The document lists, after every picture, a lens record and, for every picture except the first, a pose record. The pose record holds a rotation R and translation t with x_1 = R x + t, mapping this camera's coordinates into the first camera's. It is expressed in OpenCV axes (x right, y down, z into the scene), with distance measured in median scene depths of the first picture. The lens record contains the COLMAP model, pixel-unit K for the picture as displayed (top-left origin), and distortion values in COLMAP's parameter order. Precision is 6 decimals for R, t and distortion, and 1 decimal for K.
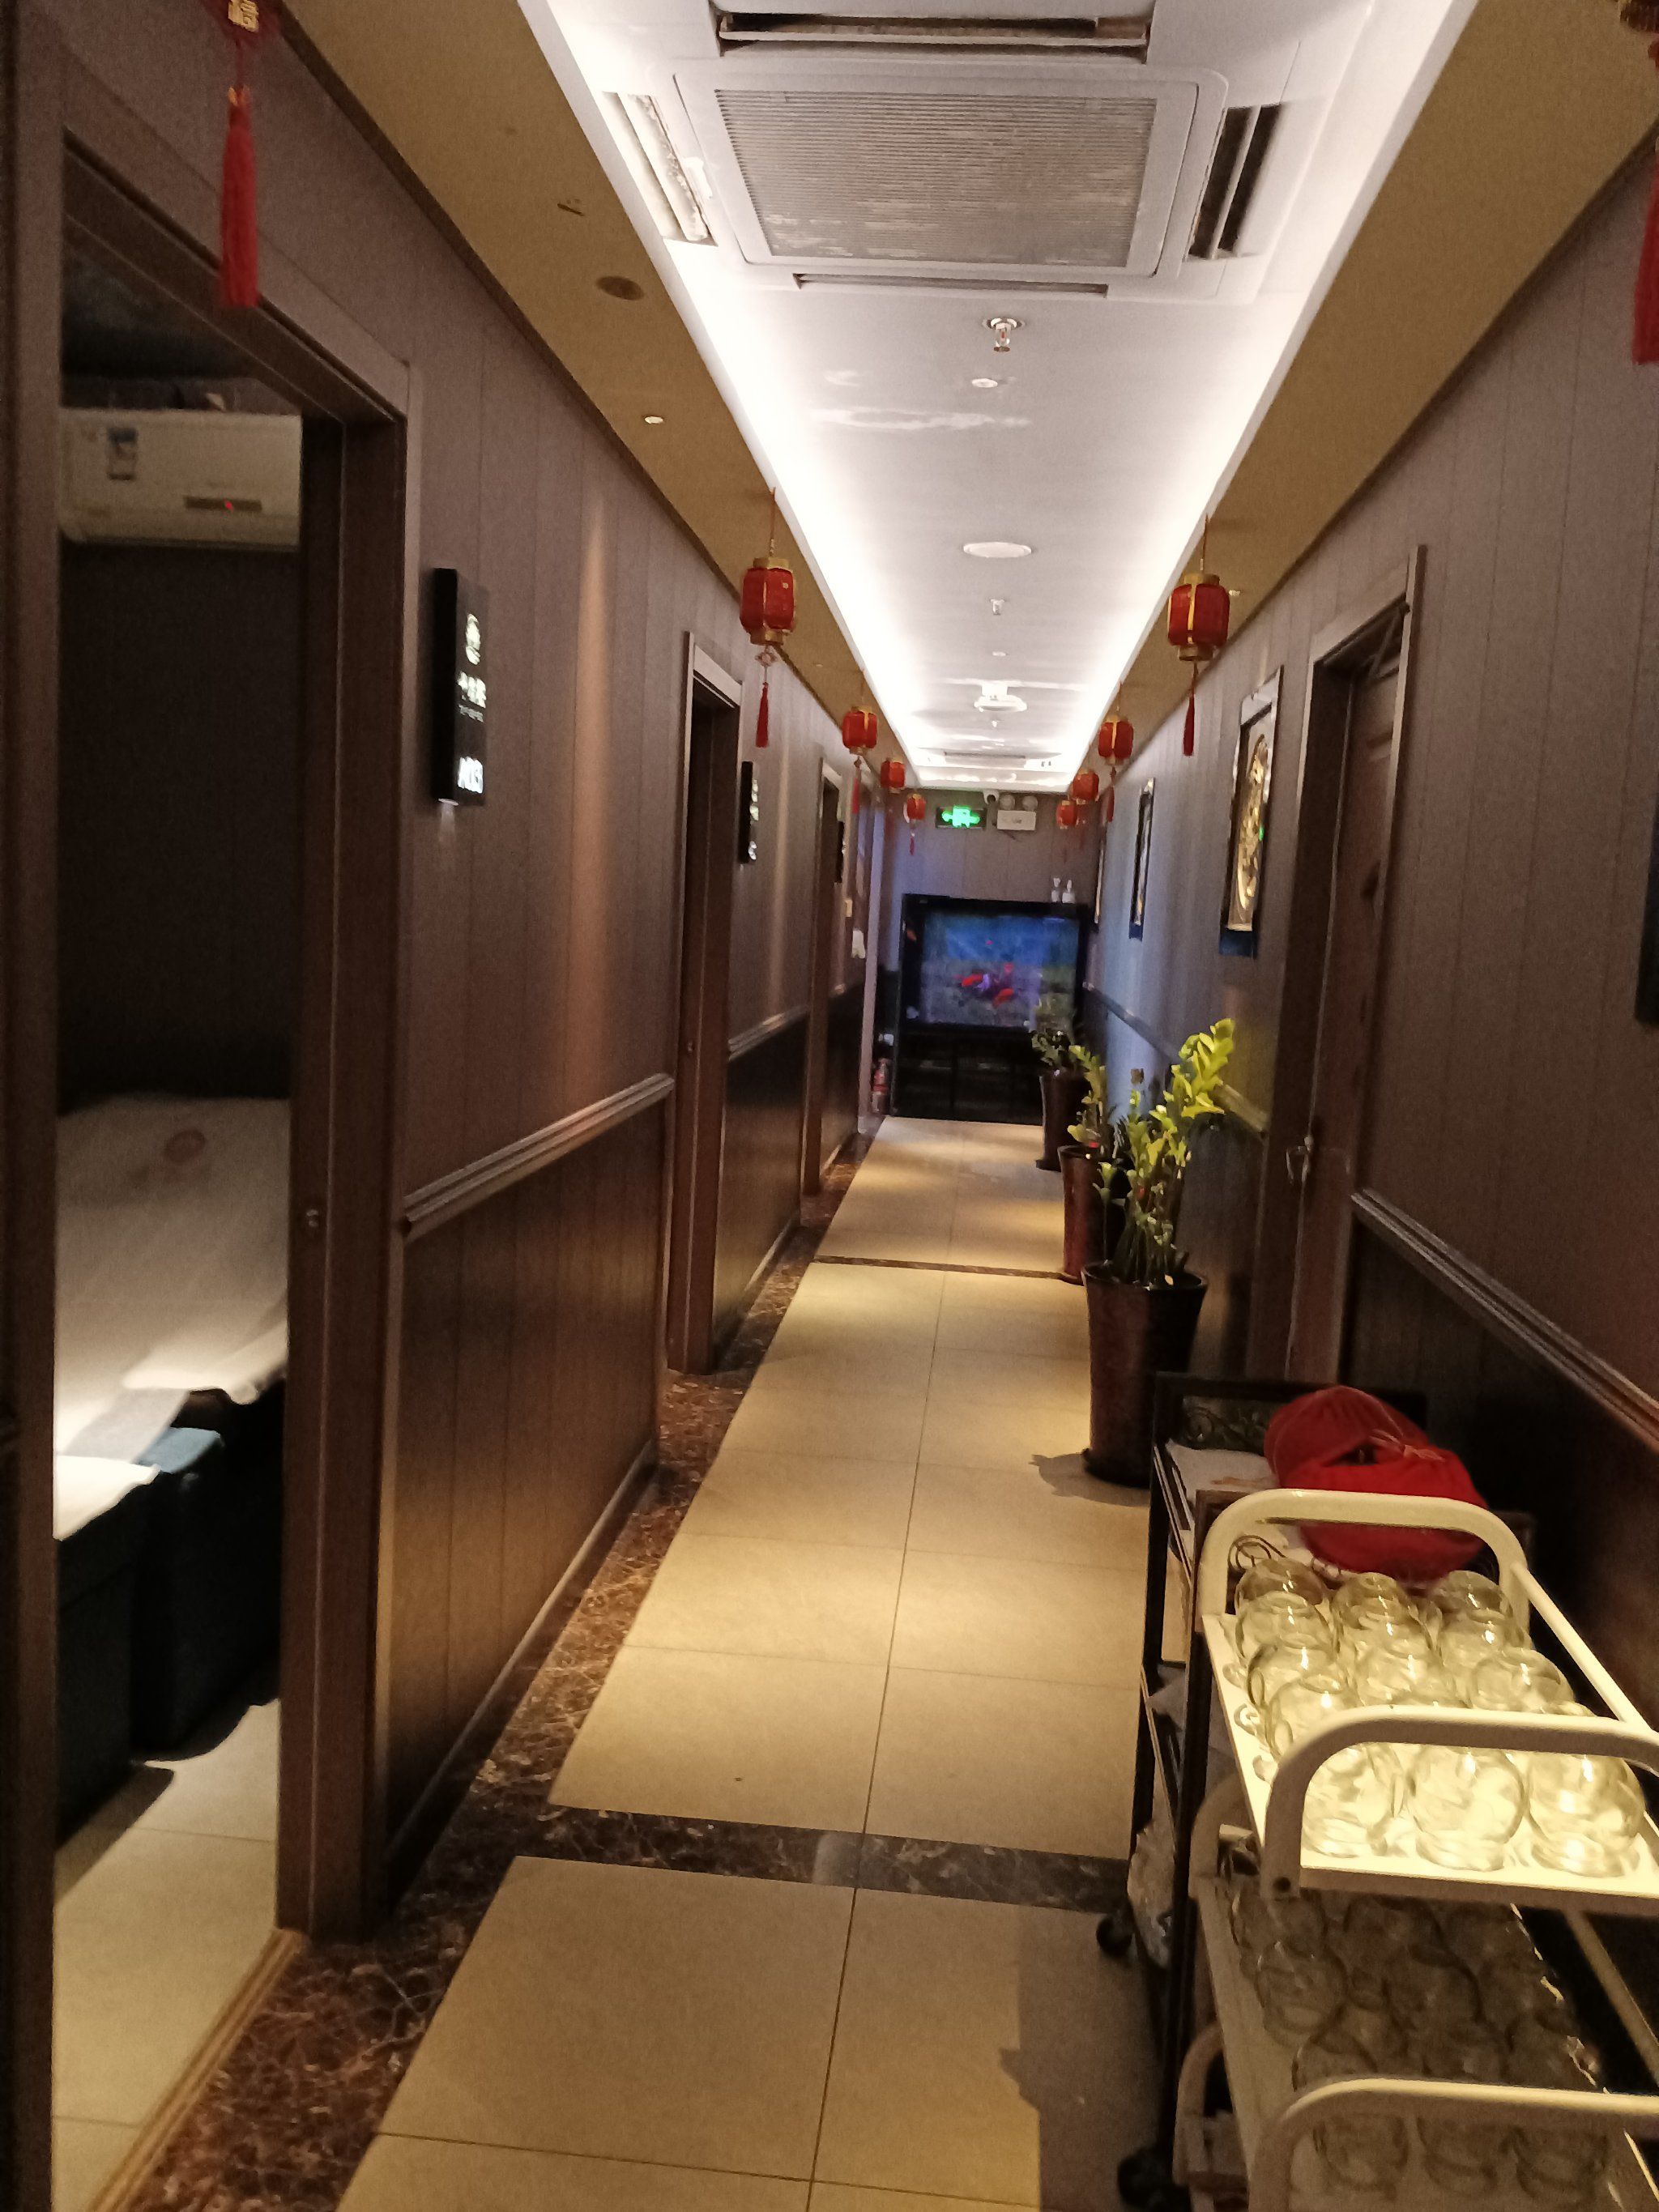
lens RADIAL K [[1675.6, 0, 821.3], [0, 1675.6, 1104.9], [0, 0, 1]] dist [-0.004321, -0.000412]
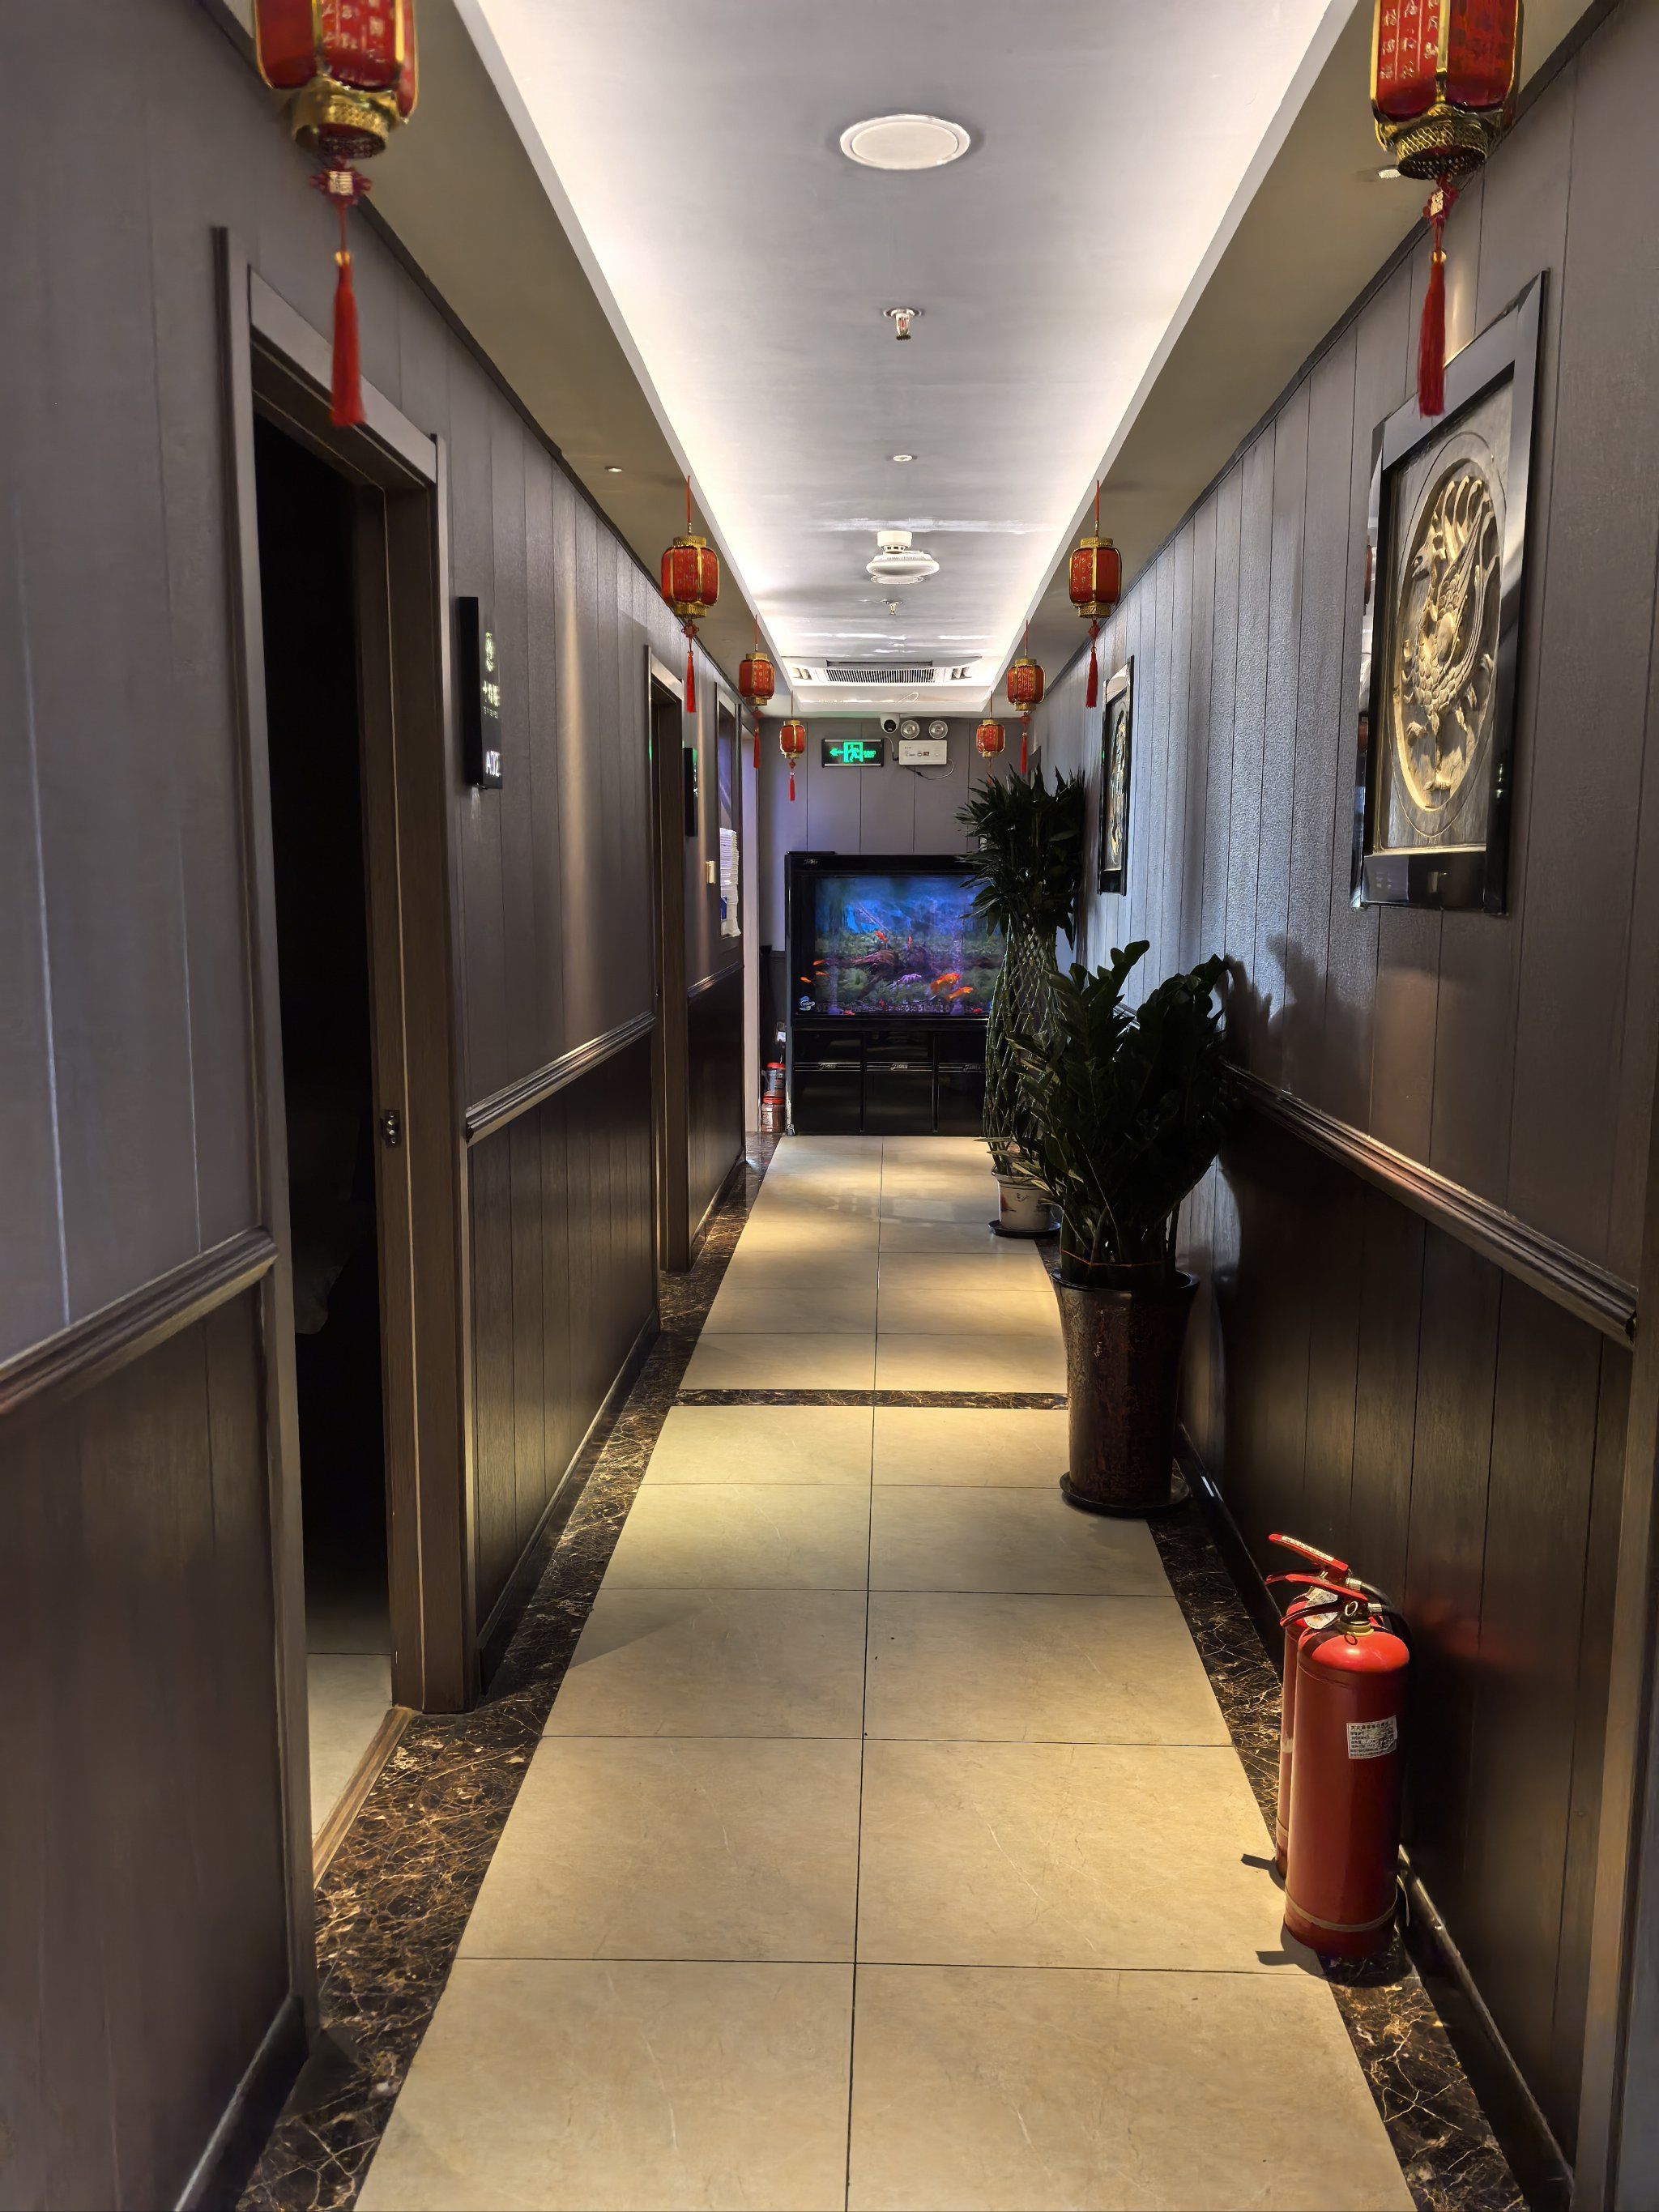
lens RADIAL K [[1721.8, 0, 841.7], [0, 1721.8, 1124.4], [0, 0, 1]] dist [0.096605, -0.003538]
pose [[0.995945, -0.059500, 0.067484, 0.016879], [0.057843, 0.997980, 0.026254, -0.024358], [-0.068909, -0.022244, 0.997375, 0.245824]]
